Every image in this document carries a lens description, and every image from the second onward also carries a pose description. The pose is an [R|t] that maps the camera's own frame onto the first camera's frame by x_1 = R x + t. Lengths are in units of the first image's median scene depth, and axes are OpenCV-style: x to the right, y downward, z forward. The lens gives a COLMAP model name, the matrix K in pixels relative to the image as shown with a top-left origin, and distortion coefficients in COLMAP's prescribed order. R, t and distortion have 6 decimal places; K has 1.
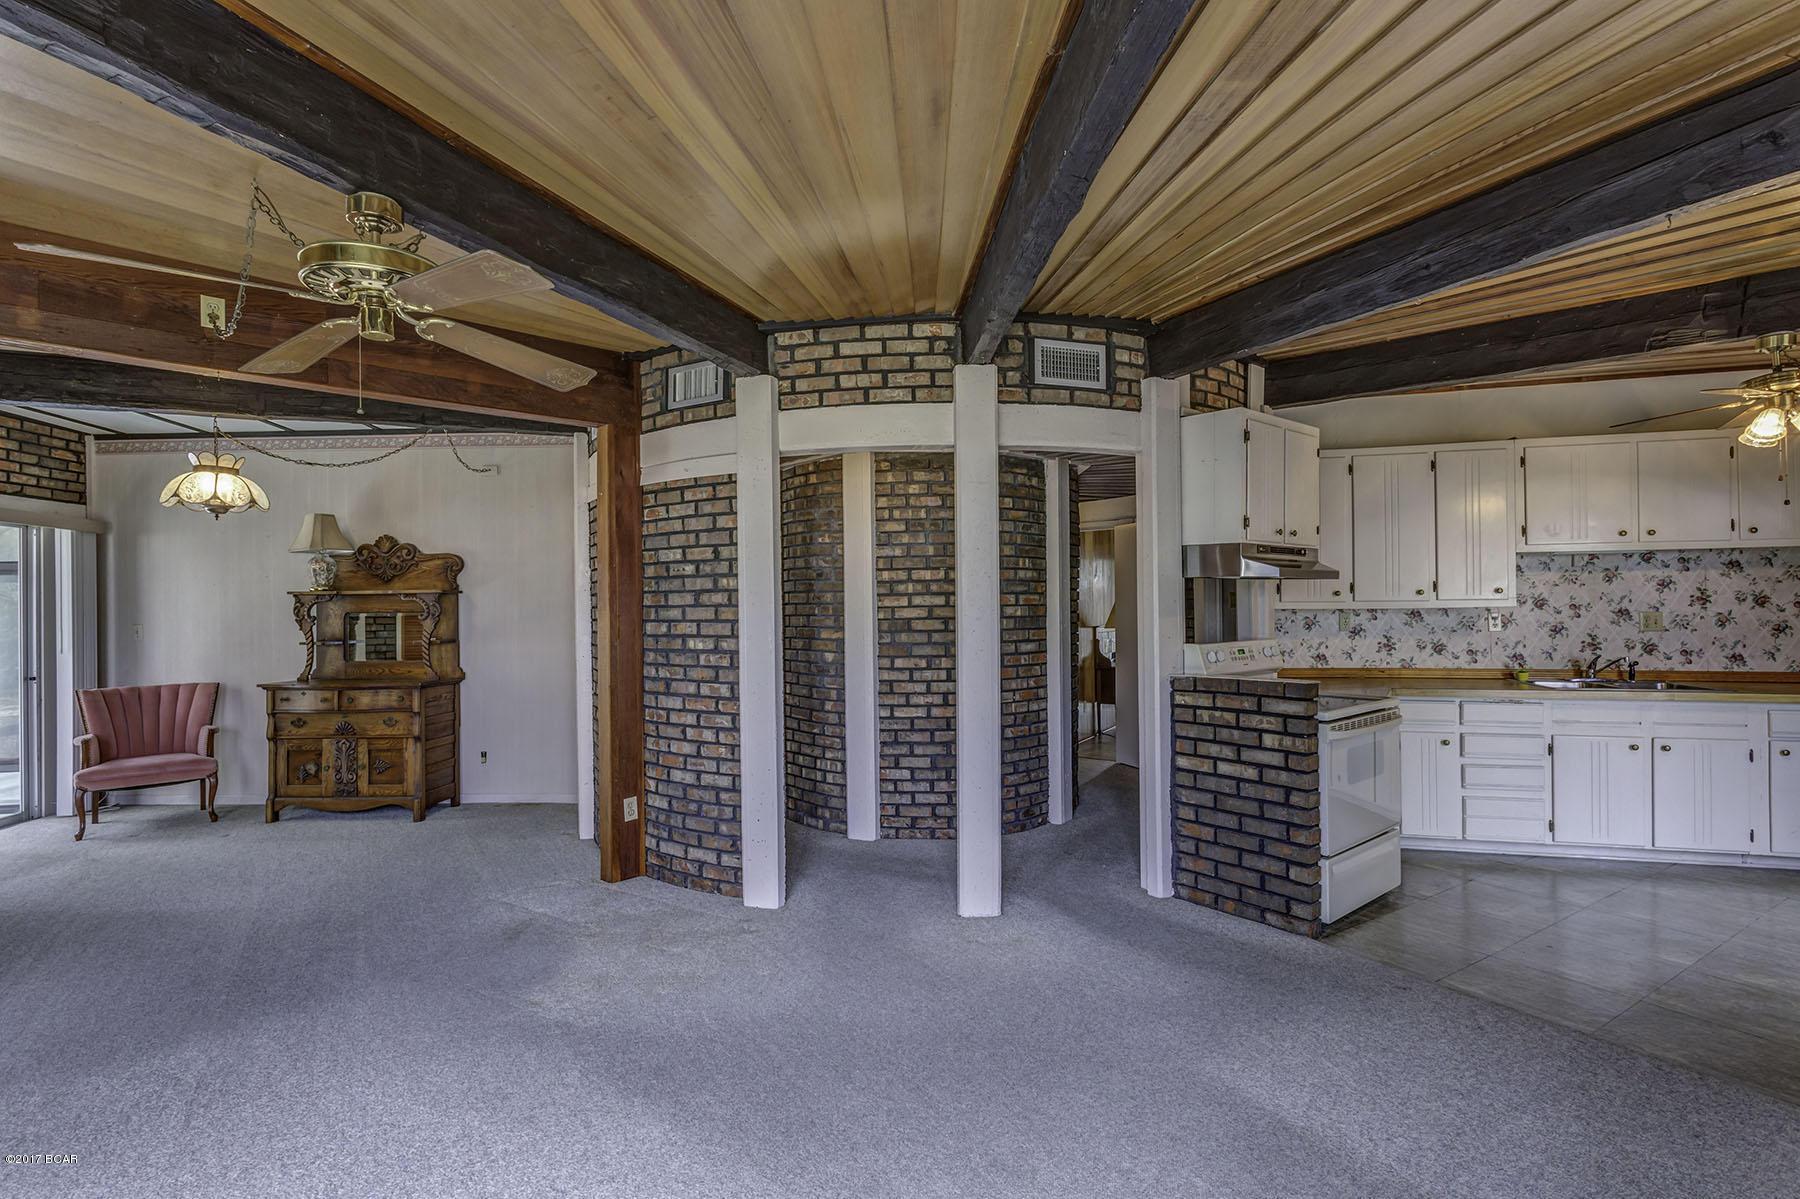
lens RADIAL K [[851.0, 0, 896.1], [0, 851.0, 601.9], [0, 0, 1]] dist [-0.002652, 0.003146]
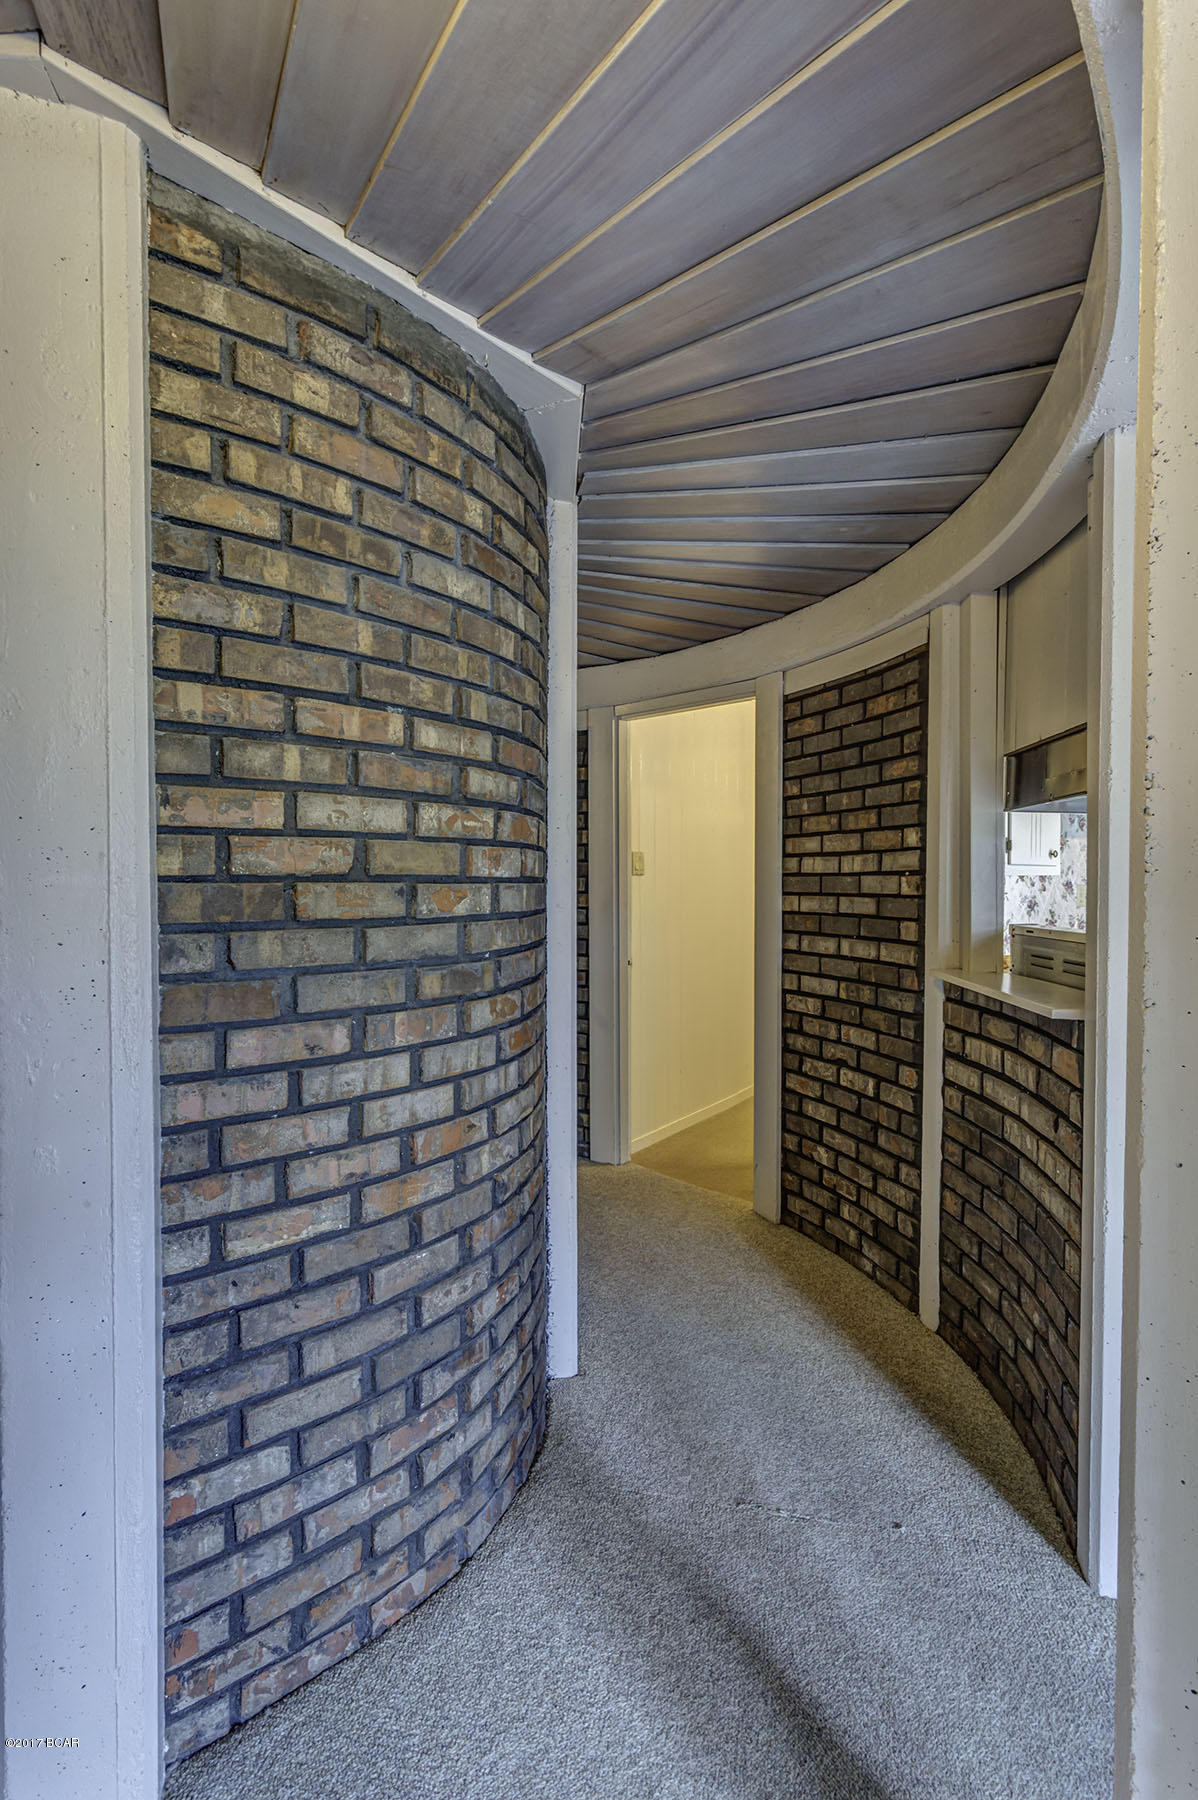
lens RADIAL K [[851.0, 0, 608.1], [0, 851.0, 899.4], [0, 0, 1]] dist [-0.002652, 0.003146]
pose [[0.685102, -0.000132, 0.728447, -0.128935], [-0.013655, 0.999822, 0.013023, 0.025647], [-0.728319, -0.018869, 0.684979, 0.874779]]
